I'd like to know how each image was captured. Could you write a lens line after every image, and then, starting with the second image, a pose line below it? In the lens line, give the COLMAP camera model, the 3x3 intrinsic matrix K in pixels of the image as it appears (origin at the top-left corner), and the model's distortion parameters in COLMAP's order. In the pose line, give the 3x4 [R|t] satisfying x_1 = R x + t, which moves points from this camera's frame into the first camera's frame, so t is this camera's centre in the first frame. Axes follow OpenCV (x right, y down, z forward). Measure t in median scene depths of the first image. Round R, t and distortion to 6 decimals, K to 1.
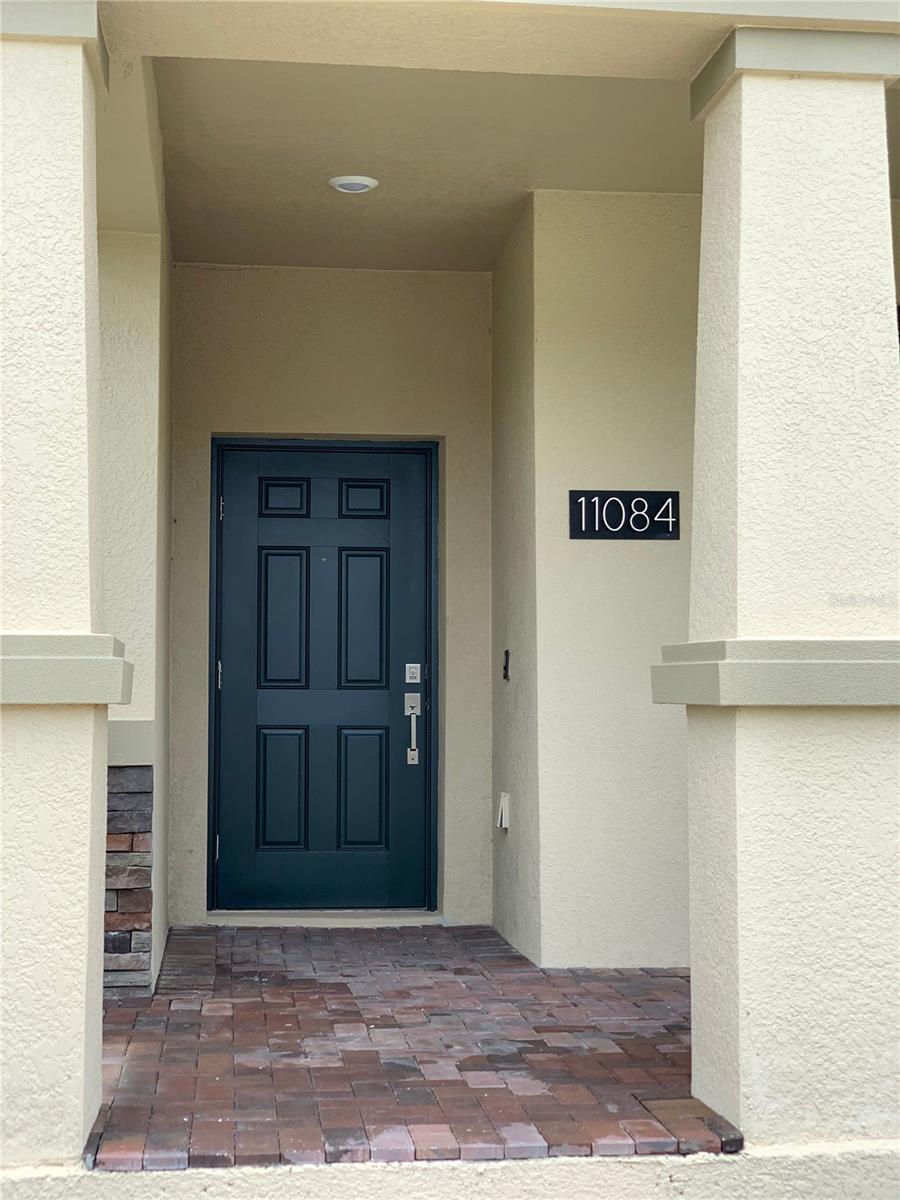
lens RADIAL K [[1771.9, 0, 450.0], [0, 1771.9, 600.0], [0, 0, 1]] dist [-0.002907, 0.032154]
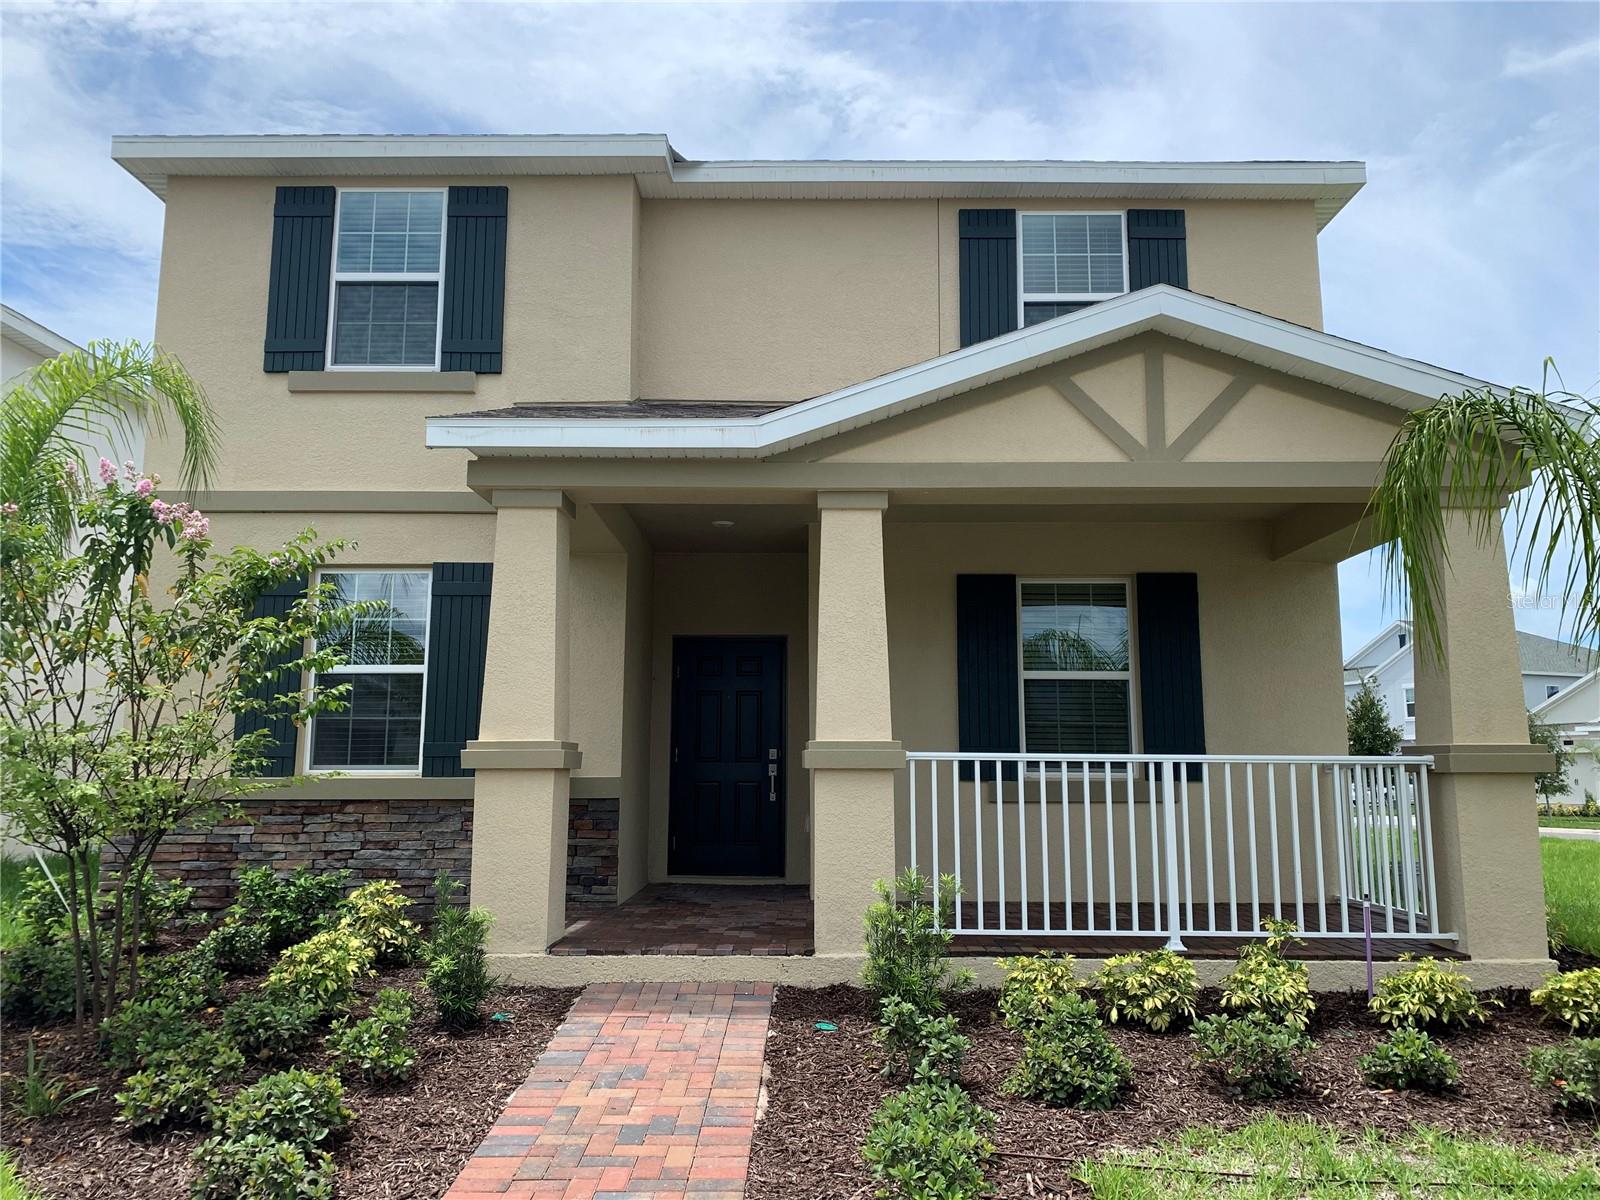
lens RADIAL K [[1209.0, 0, 797.9], [0, 1209.0, 591.7], [0, 0, 1]] dist [0.064116, -0.049728]
pose [[0.990666, -0.020946, -0.134693, 0.238190], [0.008690, 0.995818, -0.090947, -0.019954], [0.136035, 0.088928, 0.986705, -0.429493]]
